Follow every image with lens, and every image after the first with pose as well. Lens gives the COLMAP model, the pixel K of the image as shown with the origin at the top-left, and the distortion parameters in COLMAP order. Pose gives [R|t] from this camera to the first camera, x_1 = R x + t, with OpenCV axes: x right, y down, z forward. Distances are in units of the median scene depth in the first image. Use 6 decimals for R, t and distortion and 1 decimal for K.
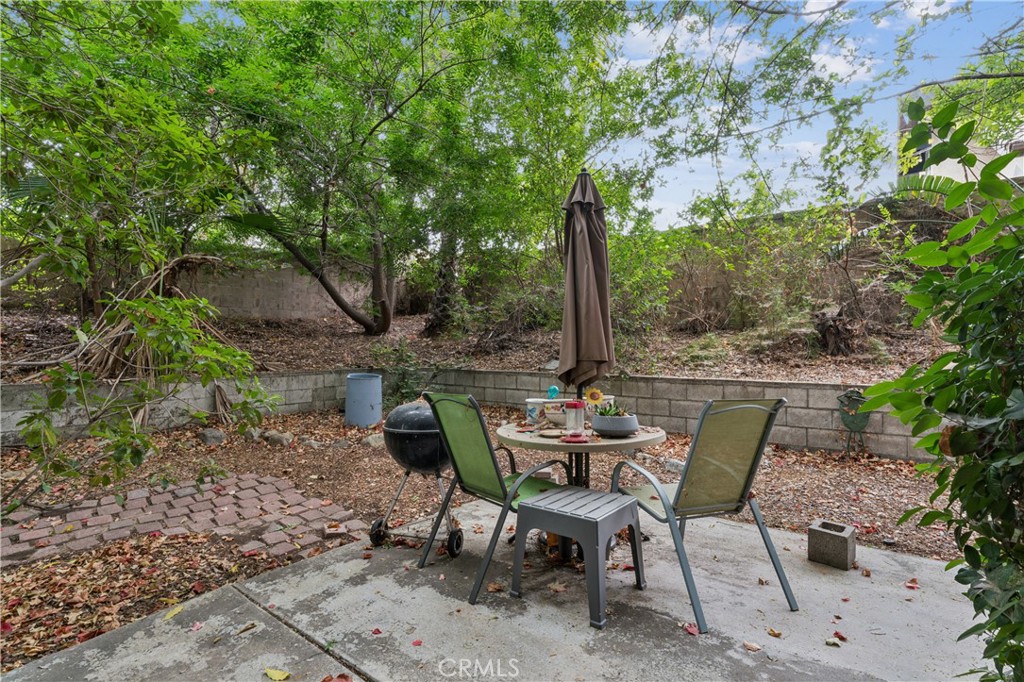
lens RADIAL K [[478.2, 0, 512.7], [0, 478.2, 345.5], [0, 0, 1]] dist [0.000759, 0.000023]
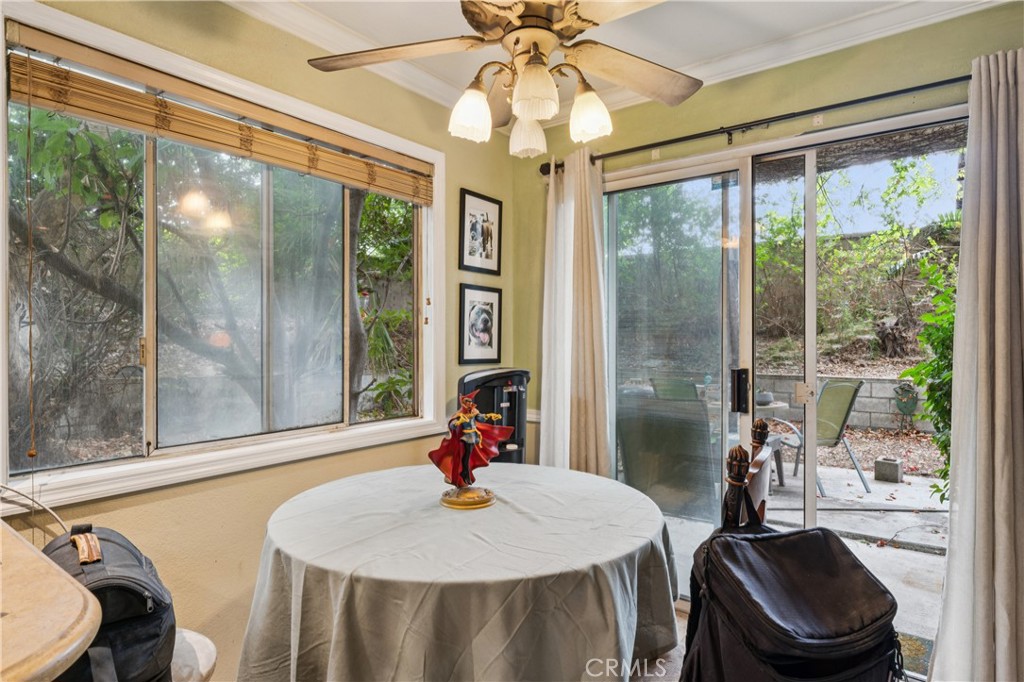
lens RADIAL K [[562.7, 0, 512.0], [0, 562.7, 341.0], [0, 0, 1]] dist [0.001395, 0.000378]
pose [[0.999958, 0.008474, -0.003372, -0.308854], [-0.008478, 0.999963, -0.001095, -0.011645], [0.003362, 0.001123, 0.999994, -0.464617]]
